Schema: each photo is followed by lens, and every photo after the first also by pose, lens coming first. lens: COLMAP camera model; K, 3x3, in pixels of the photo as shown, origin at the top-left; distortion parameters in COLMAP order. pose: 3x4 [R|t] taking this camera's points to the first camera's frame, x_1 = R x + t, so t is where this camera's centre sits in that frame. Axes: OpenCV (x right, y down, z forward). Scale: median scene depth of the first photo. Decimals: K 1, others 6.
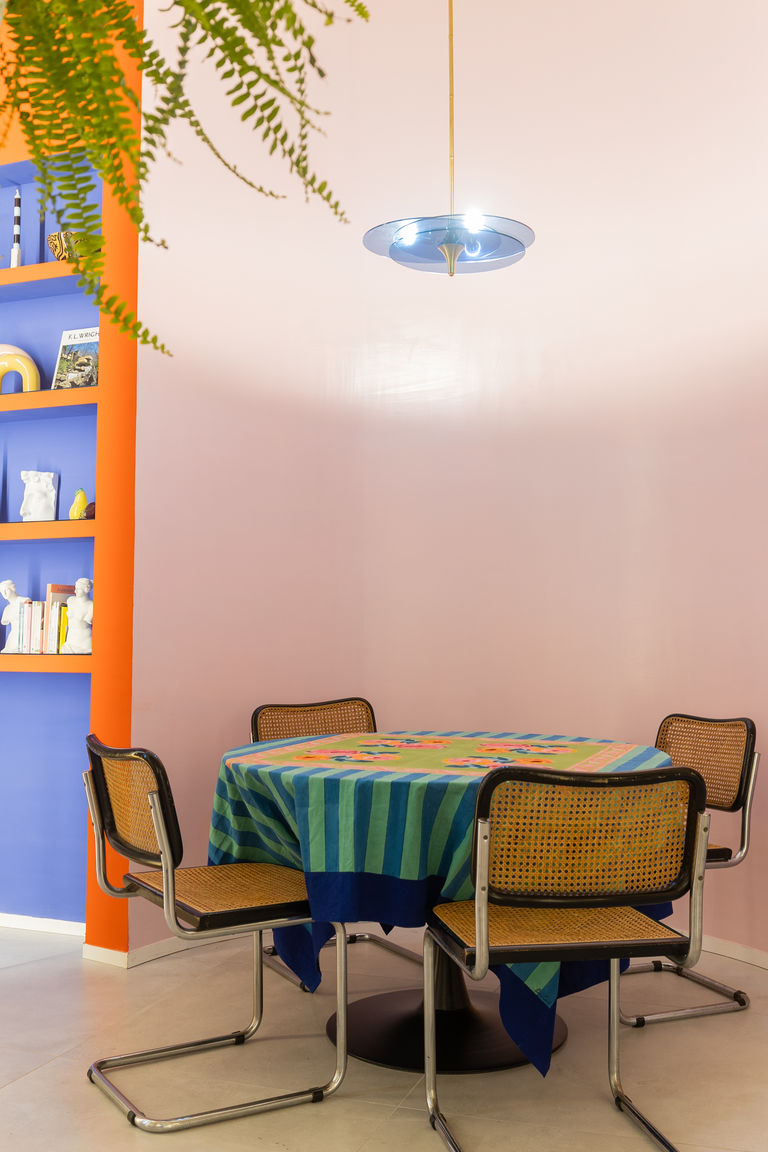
lens RADIAL K [[1195.3, 0, 381.2], [0, 1195.3, 400.6], [0, 0, 1]] dist [0.004554, -0.001803]
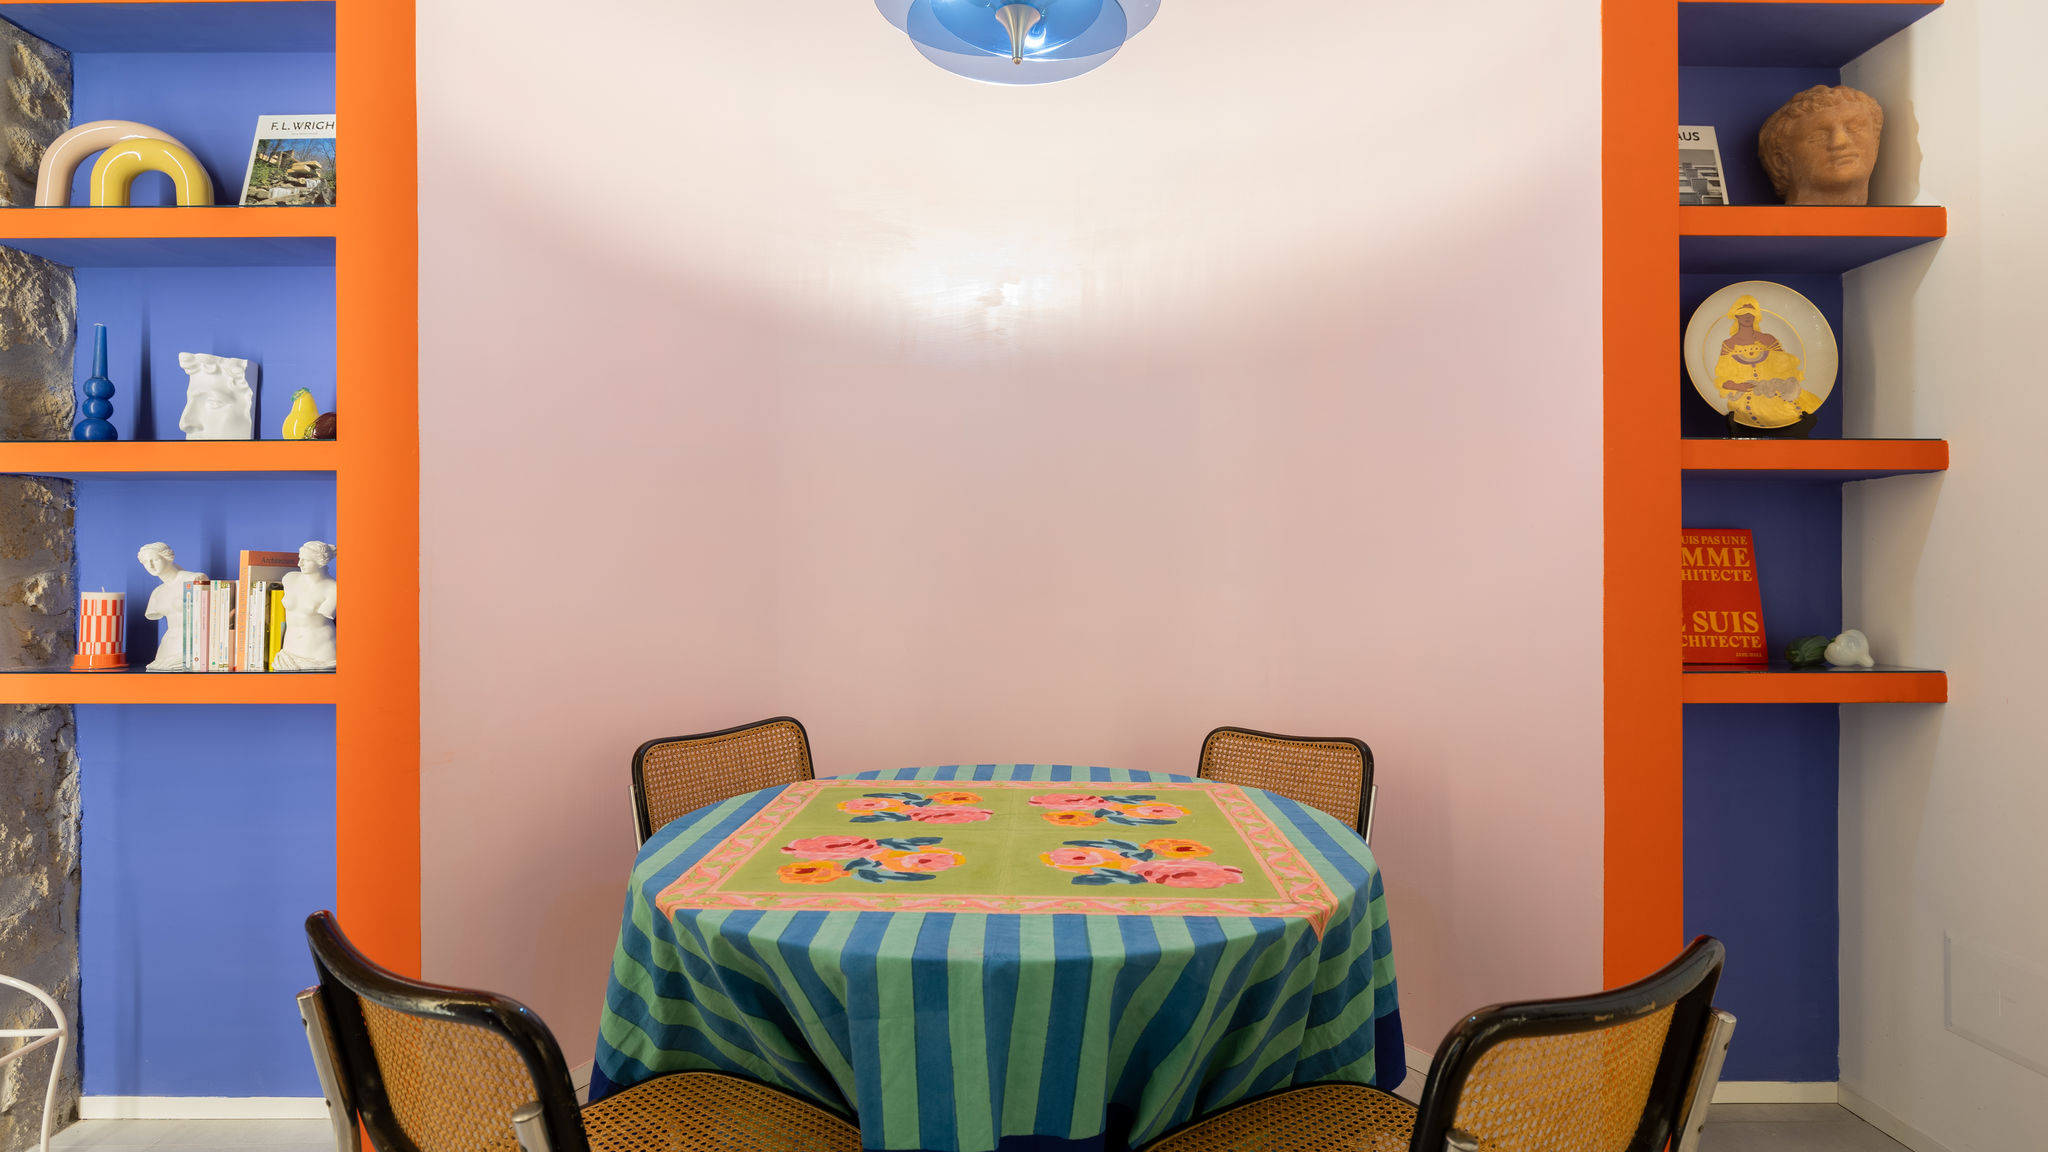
lens RADIAL K [[1036.7, 0, 1020.9], [0, 1036.7, 541.4], [0, 0, 1]] dist [-0.000233, 0.001267]
pose [[0.933585, 0.014073, 0.358081, -0.109020], [-0.068135, 0.987972, 0.138813, 0.055142], [-0.351820, -0.153992, 0.923314, 0.413547]]
